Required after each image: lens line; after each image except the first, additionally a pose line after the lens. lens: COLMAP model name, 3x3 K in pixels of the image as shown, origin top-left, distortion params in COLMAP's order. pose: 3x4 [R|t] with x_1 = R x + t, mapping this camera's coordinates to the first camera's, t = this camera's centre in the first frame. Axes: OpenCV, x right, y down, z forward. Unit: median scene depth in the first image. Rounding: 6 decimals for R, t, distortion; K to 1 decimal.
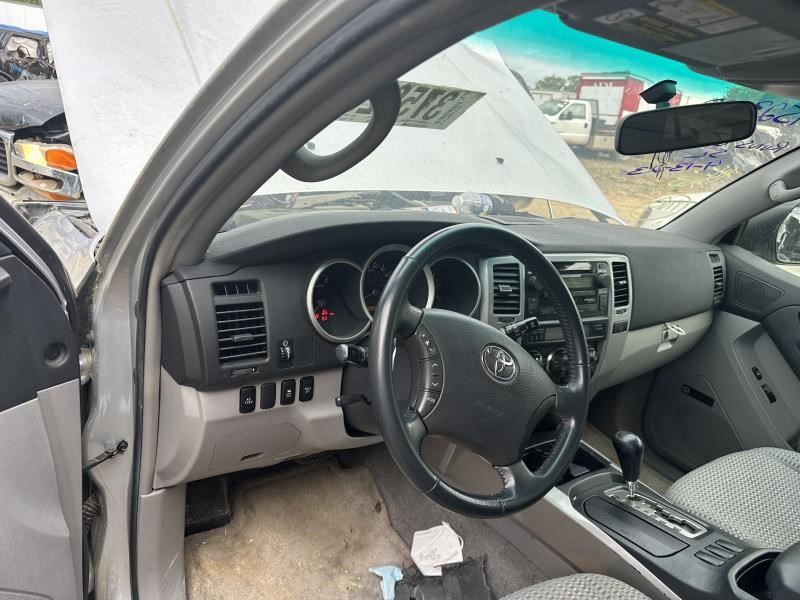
lens RADIAL K [[573.9, 0, 398.0], [0, 573.9, 298.8], [0, 0, 1]] dist [0.066463, 0.002536]
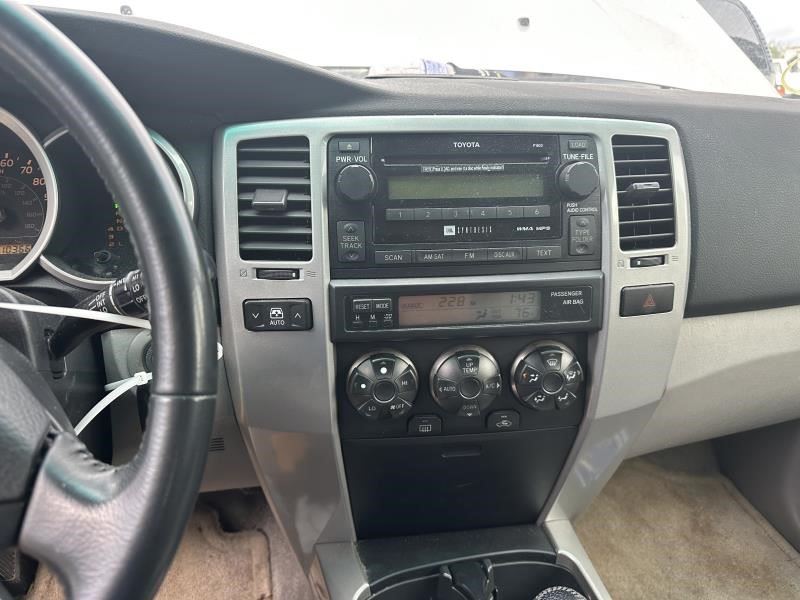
lens RADIAL K [[573.9, 0, 401.9], [0, 573.9, 300.9], [0, 0, 1]] dist [0.066463, 0.002536]
pose [[0.931809, 0.001009, -0.362947, 0.379292], [0.000099, 0.999995, 0.003032, 0.048825], [0.362949, -0.002861, 0.931805, 0.572448]]
